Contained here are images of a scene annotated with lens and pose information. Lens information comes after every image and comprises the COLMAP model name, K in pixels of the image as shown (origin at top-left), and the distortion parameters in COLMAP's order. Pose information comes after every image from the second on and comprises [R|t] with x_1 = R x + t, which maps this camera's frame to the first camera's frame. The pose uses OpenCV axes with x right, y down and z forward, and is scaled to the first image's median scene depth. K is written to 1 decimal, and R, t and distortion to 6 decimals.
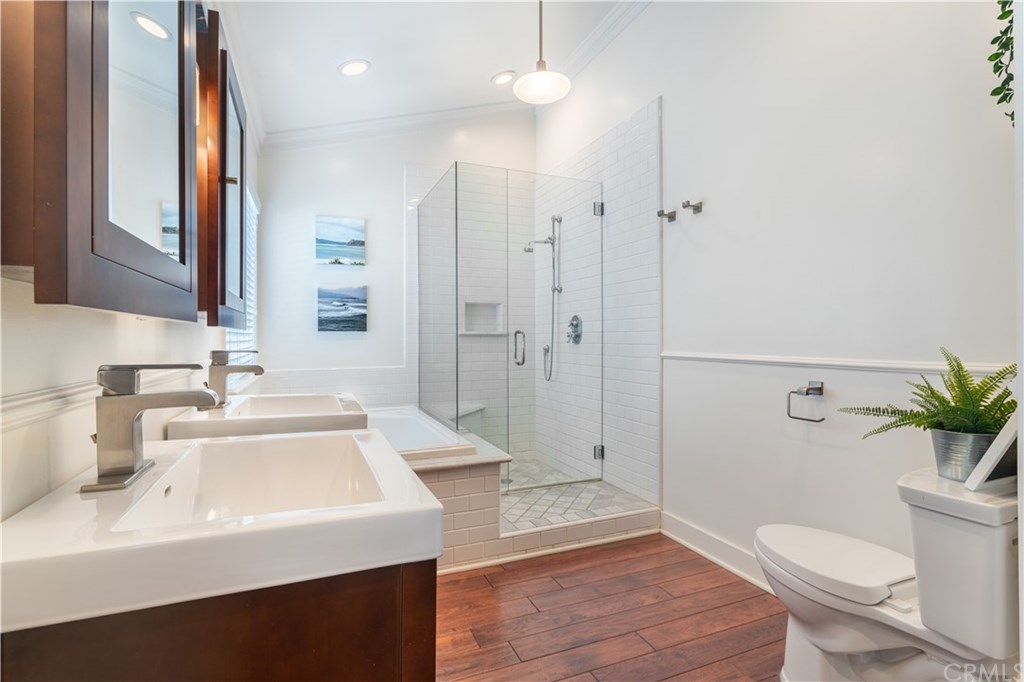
lens RADIAL K [[486.4, 0, 512.0], [0, 486.4, 341.0], [0, 0, 1]] dist [-0.002093, -0.000433]
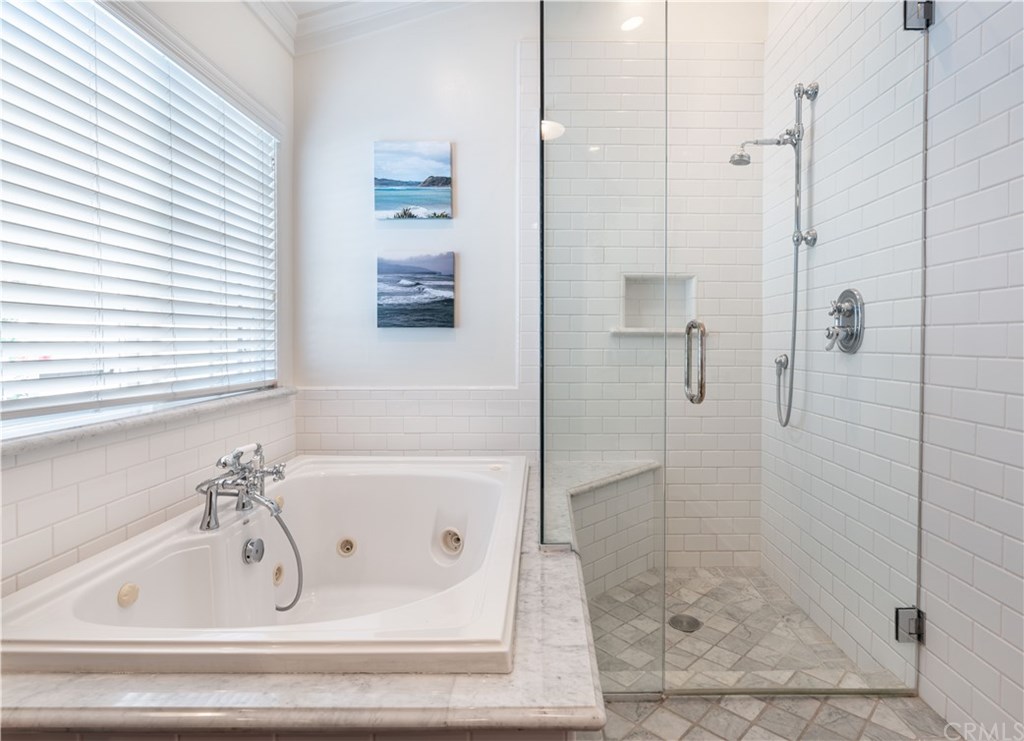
lens RADIAL K [[590.3, 0, 514.1], [0, 590.3, 348.9], [0, 0, 1]] dist [-0.000897, 0.001020]
pose [[0.924691, 0.010833, -0.380565, 0.050837], [-0.007673, 0.999922, 0.009820, -0.001179], [0.380642, -0.006160, 0.924702, 0.359953]]
